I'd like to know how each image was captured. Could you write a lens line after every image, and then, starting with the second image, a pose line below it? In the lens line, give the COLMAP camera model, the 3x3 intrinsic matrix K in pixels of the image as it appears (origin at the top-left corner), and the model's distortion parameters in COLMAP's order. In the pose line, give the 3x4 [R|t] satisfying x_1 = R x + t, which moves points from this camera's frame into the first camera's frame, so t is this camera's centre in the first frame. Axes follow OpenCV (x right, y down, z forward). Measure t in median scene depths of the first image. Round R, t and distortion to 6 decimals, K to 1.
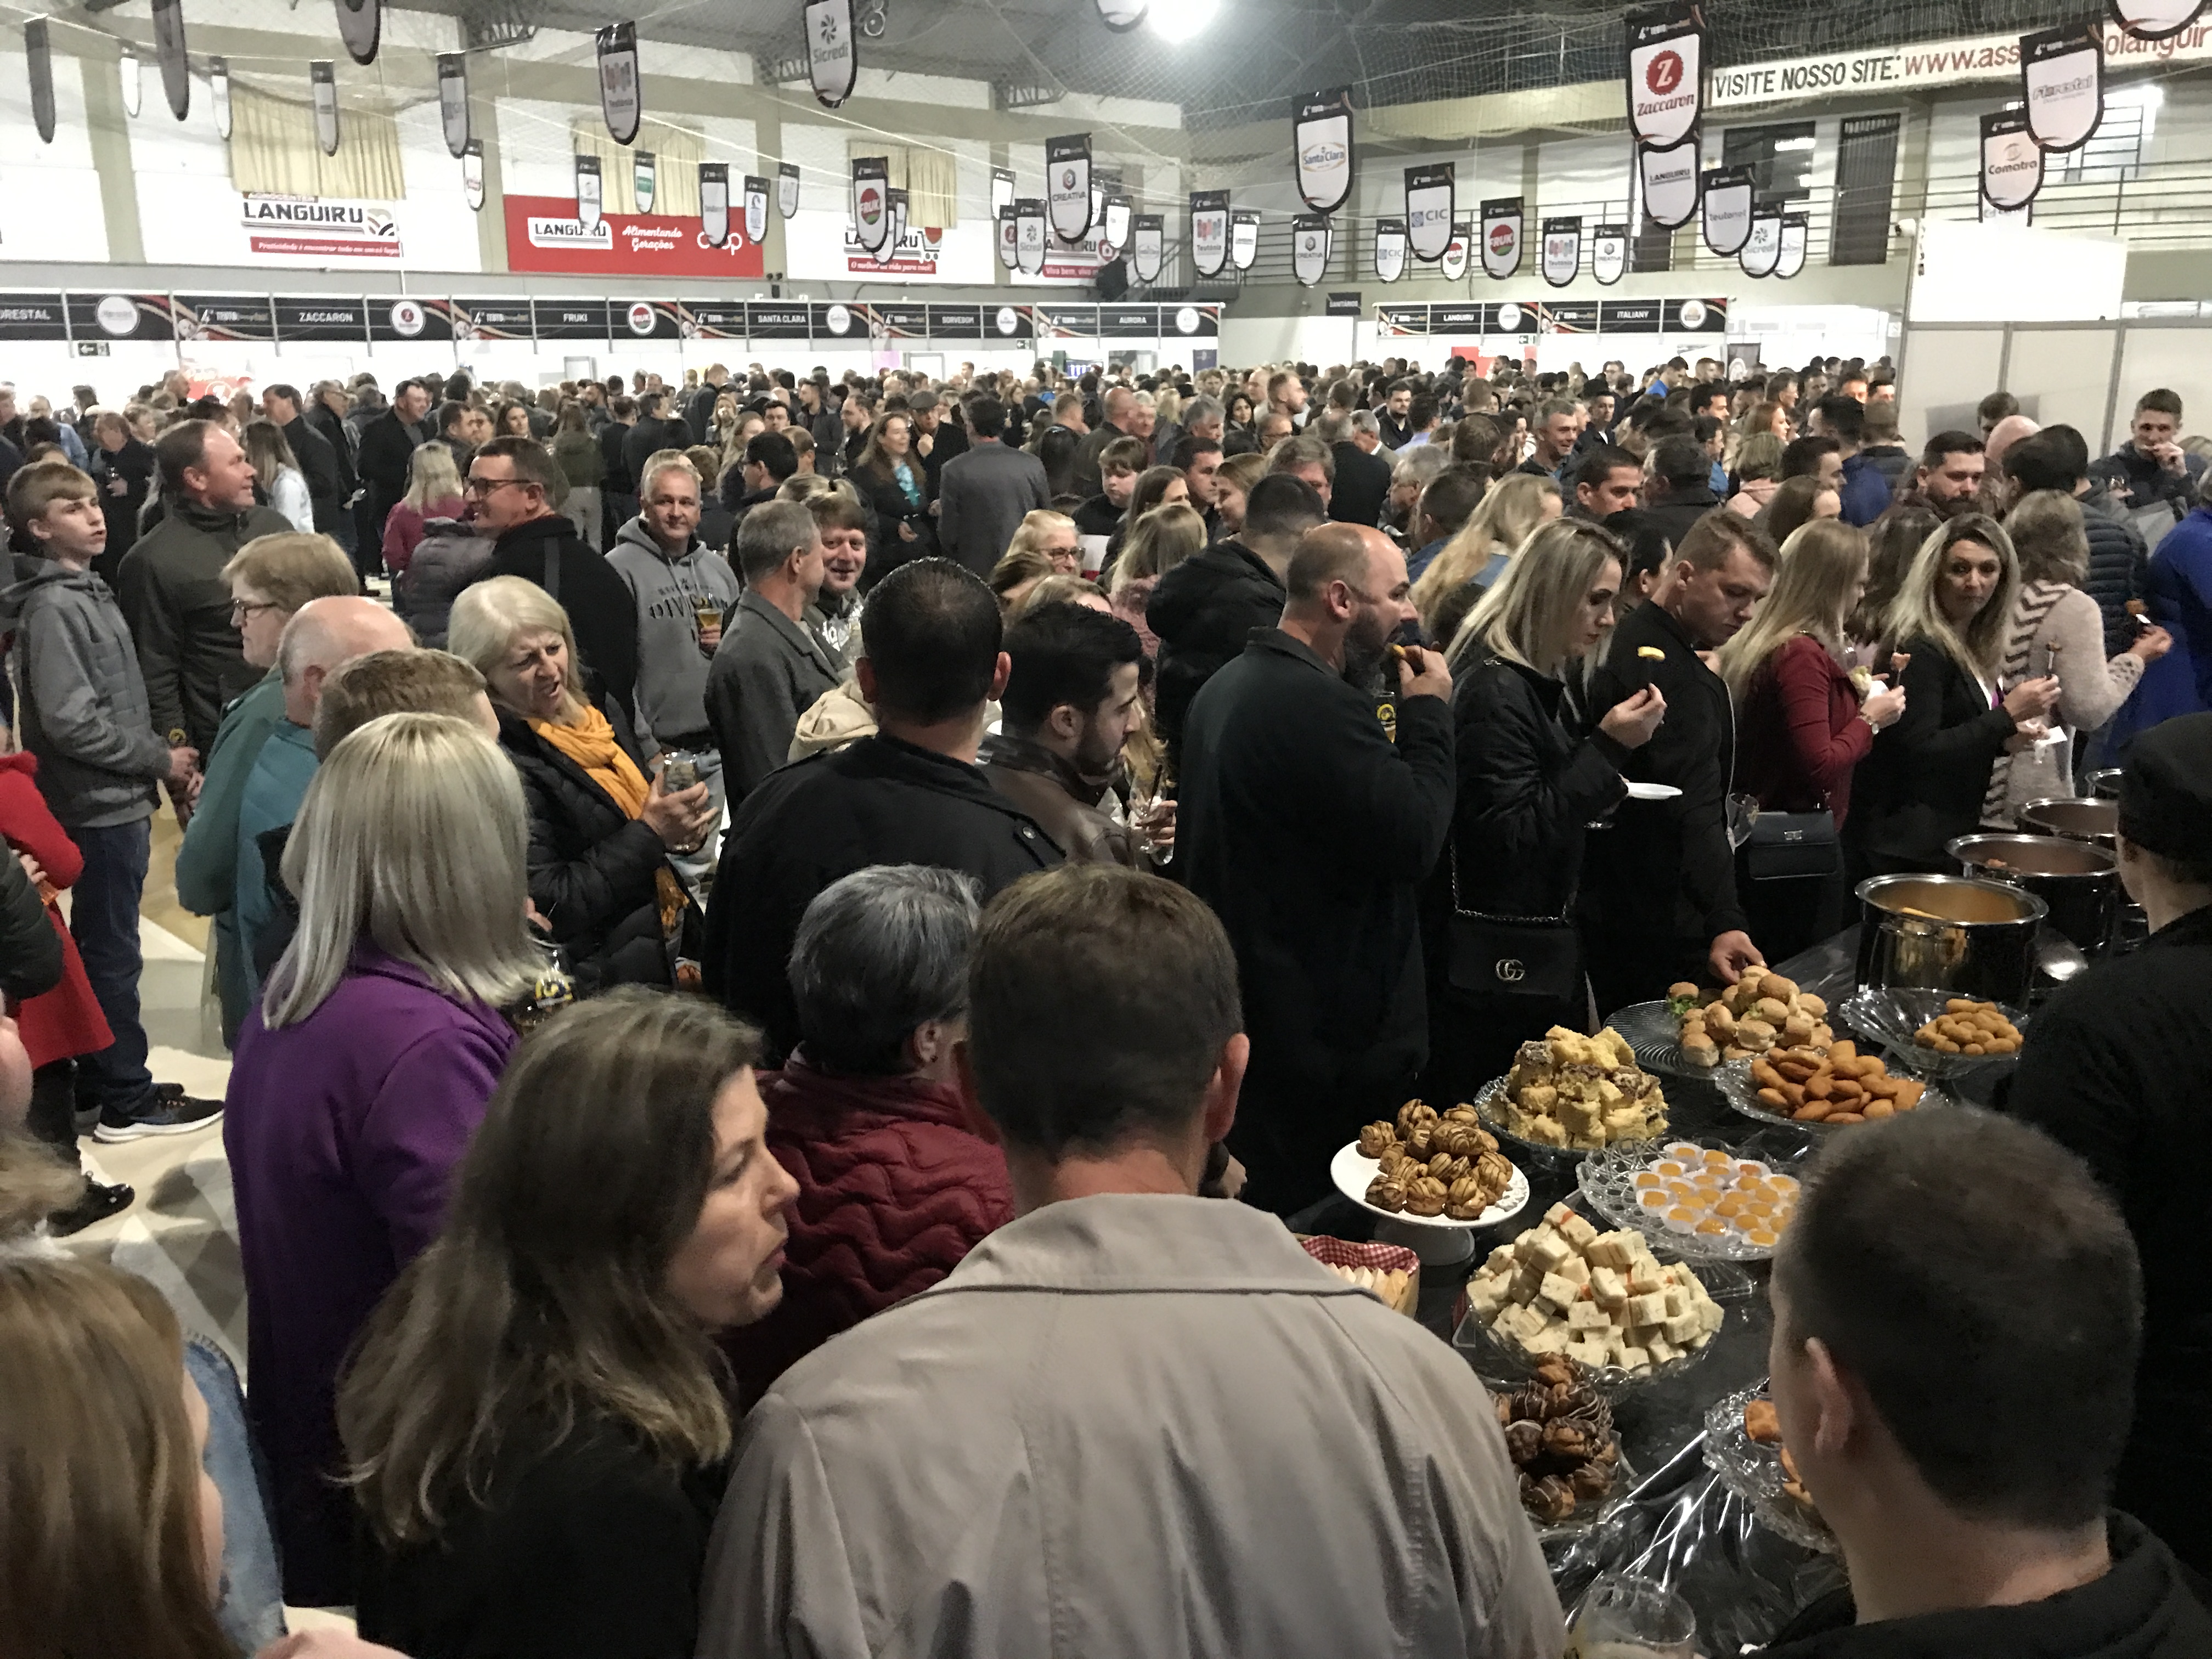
lens RADIAL K [[1840.4, 0, 1106.0], [0, 1840.4, 829.5], [0, 0, 1]] dist [-0.034503, 0.057952]
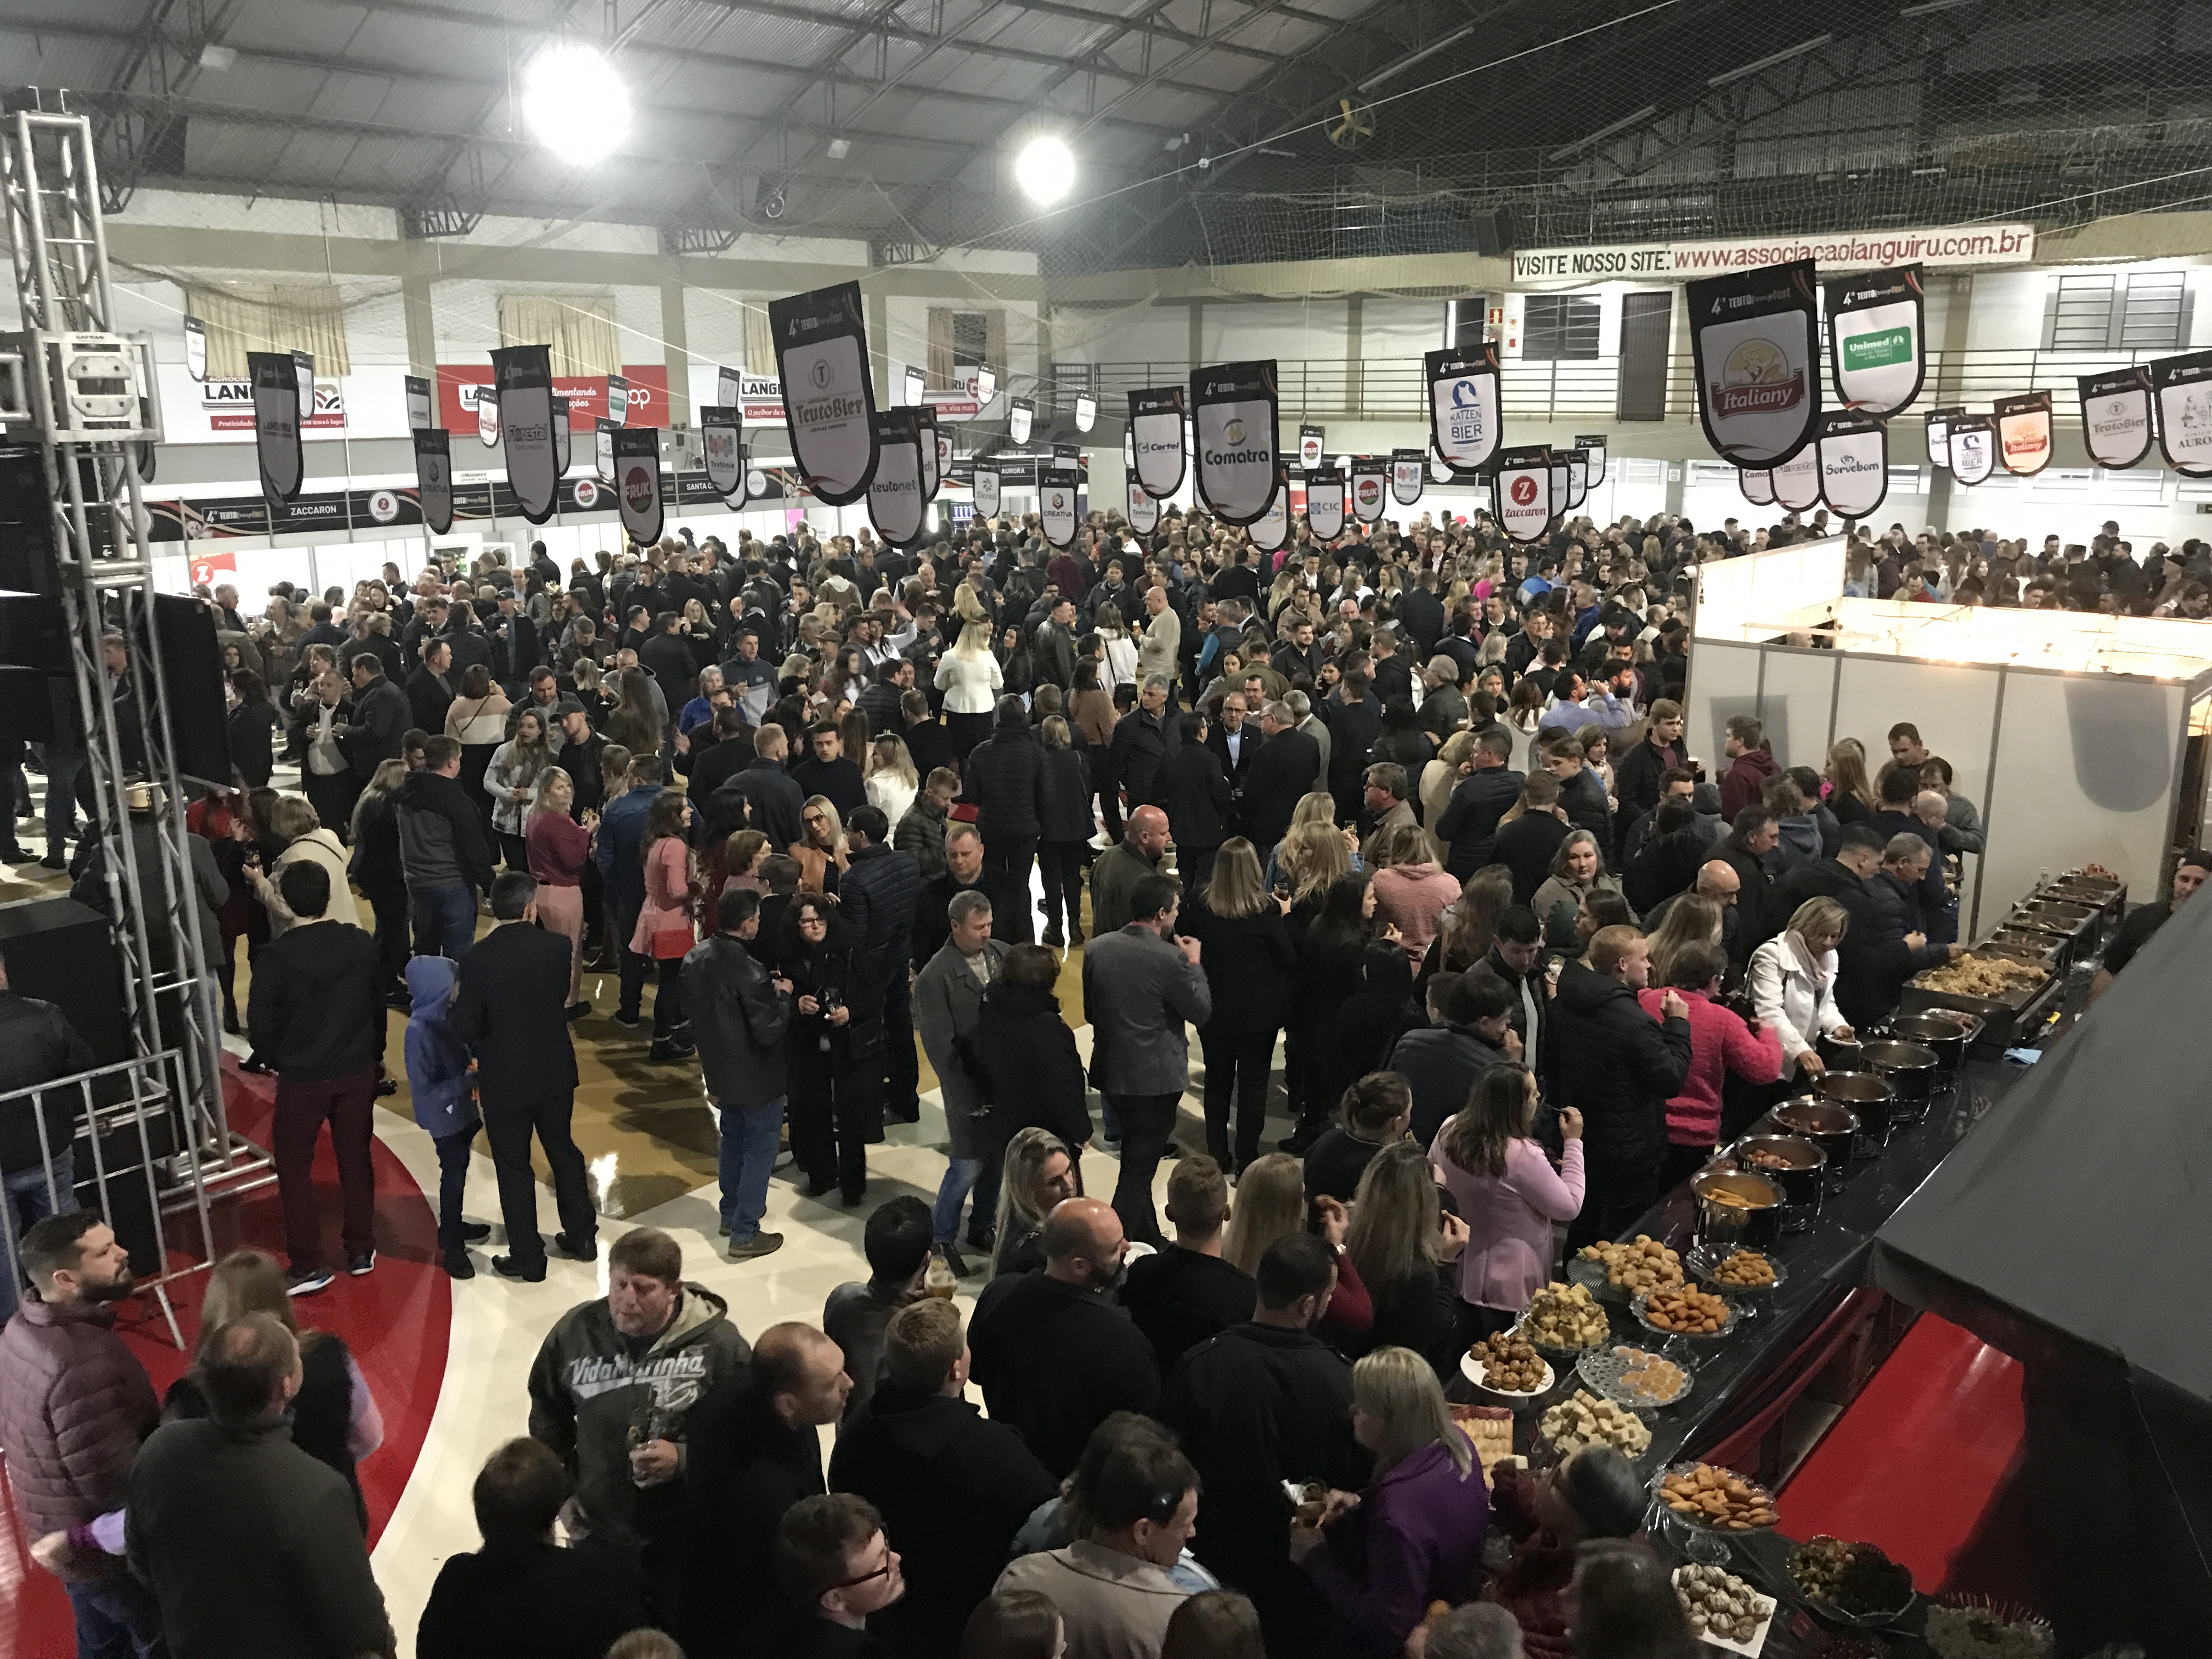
lens RADIAL K [[1840.4, 0, 1106.0], [0, 1840.4, 829.5], [0, 0, 1]] dist [-0.034503, 0.057952]
pose [[0.994340, -0.023751, 0.103553, -0.124042], [0.025429, 0.999565, -0.014913, -0.105101], [-0.103154, 0.017462, 0.994512, -0.271522]]
